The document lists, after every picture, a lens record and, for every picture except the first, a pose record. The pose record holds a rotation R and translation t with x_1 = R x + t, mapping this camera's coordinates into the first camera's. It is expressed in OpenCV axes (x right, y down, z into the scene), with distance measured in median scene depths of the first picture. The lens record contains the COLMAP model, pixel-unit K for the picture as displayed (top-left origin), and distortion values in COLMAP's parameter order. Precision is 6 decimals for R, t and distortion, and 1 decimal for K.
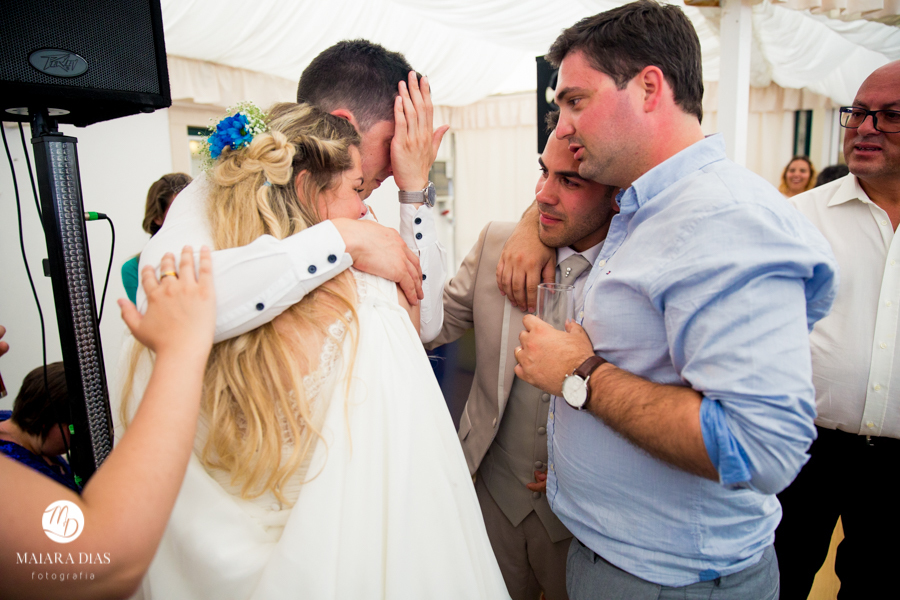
lens RADIAL K [[614.2, 0, 454.6], [0, 614.2, 297.6], [0, 0, 1]] dist [-0.087643, 0.060580]
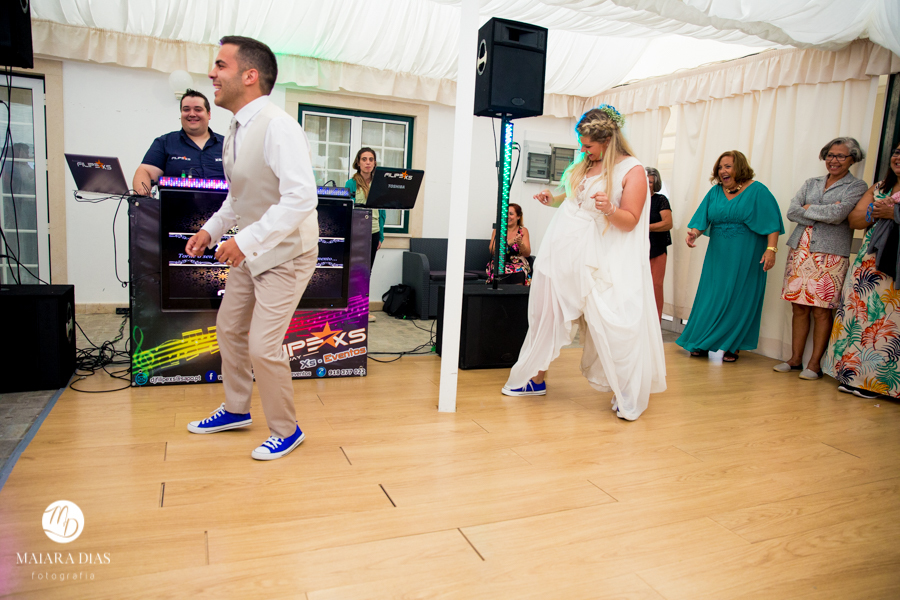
lens RADIAL K [[614.2, 0, 453.0], [0, 614.2, 306.7], [0, 0, 1]] dist [-0.087643, 0.060580]
pose [[0.802742, 0.160219, -0.574400, 0.516160], [-0.176247, 0.983944, 0.028142, 0.058475], [0.569686, 0.078645, 0.818091, 0.046388]]
